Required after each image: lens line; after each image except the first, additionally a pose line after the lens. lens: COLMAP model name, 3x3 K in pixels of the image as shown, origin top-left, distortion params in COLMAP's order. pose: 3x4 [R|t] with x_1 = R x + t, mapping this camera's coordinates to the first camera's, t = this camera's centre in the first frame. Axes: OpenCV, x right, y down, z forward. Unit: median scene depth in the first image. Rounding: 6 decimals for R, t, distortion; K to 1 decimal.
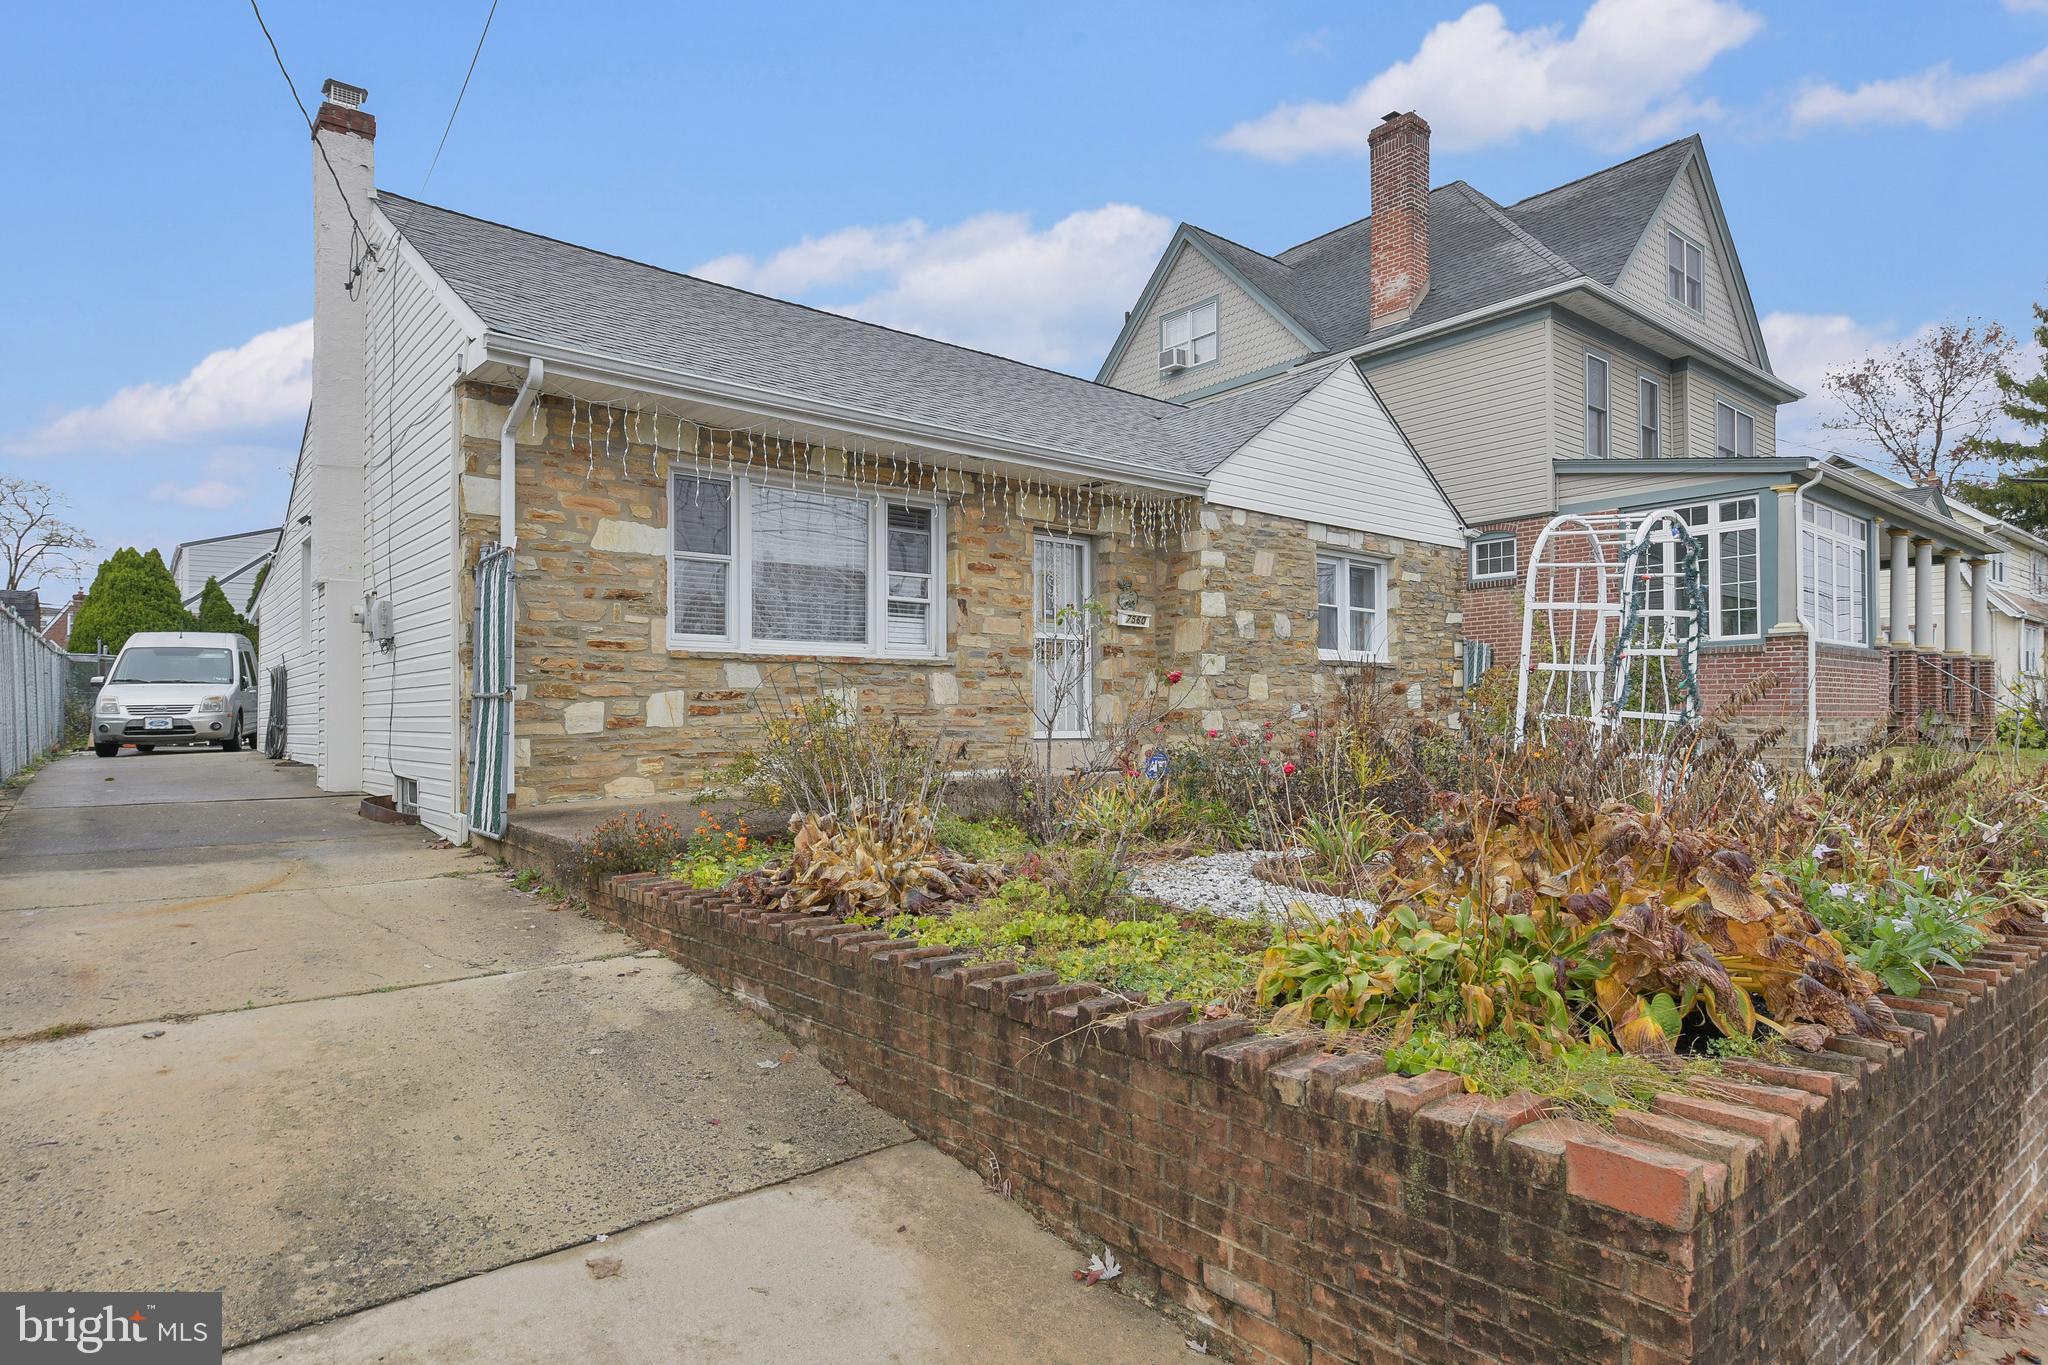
lens RADIAL K [[1139.7, 0, 1024.0], [0, 1139.7, 682.5], [0, 0, 1]] dist [-0.003994, -0.000525]
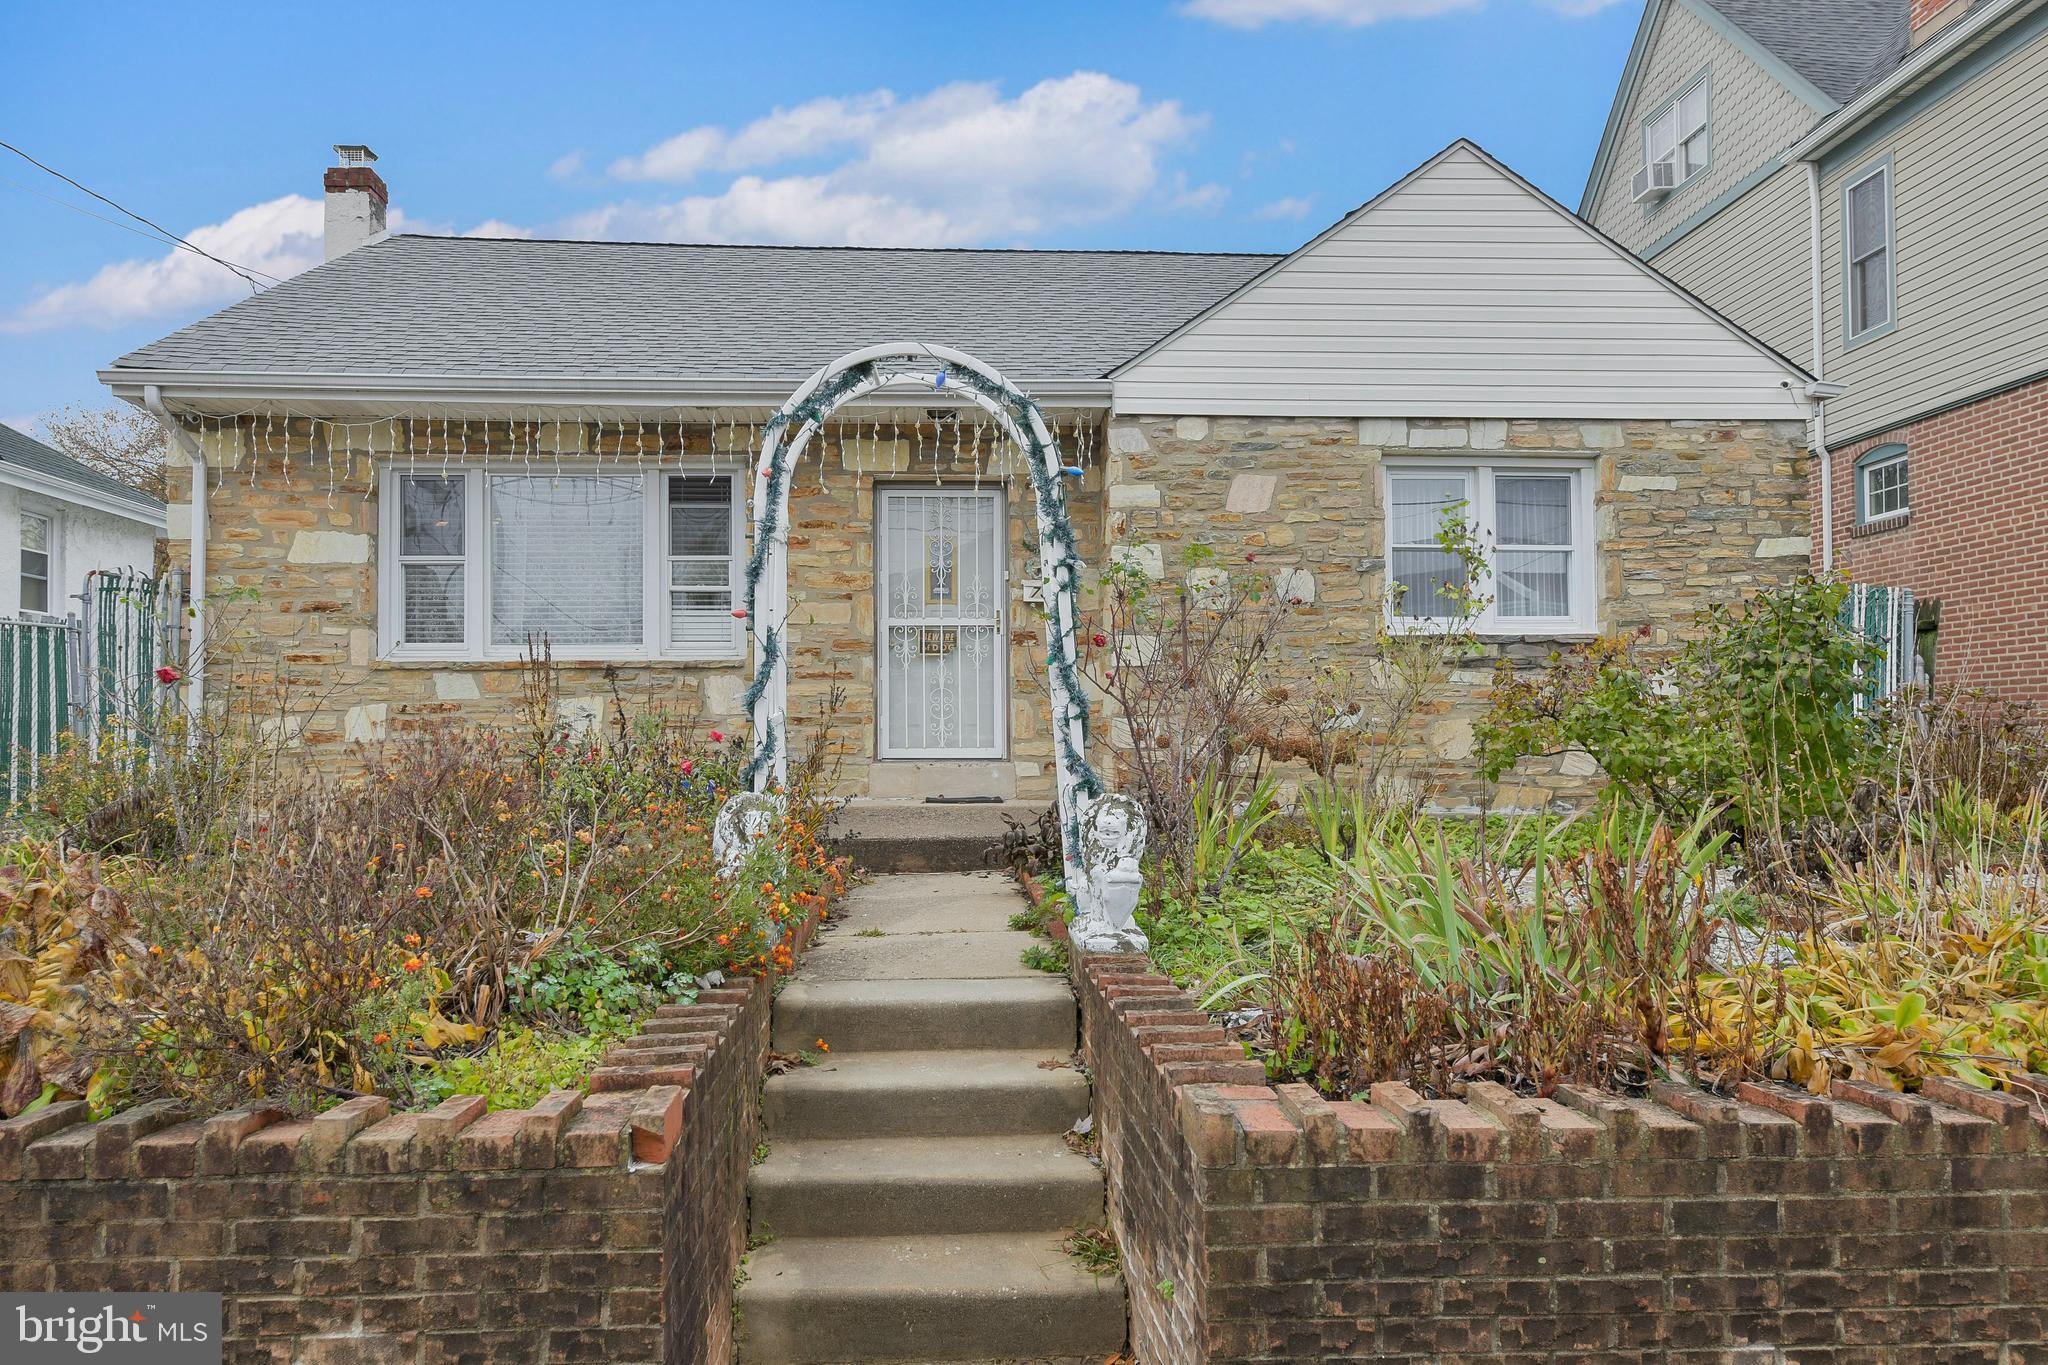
lens RADIAL K [[1369.9, 0, 1024.0], [0, 1369.9, 682.5], [0, 0, 1]] dist [0.003094, -0.000300]
pose [[0.800553, -0.027001, -0.598654, 0.688243], [0.023016, 0.999633, -0.014308, 0.015421], [0.598820, -0.002324, 0.800880, 0.346529]]
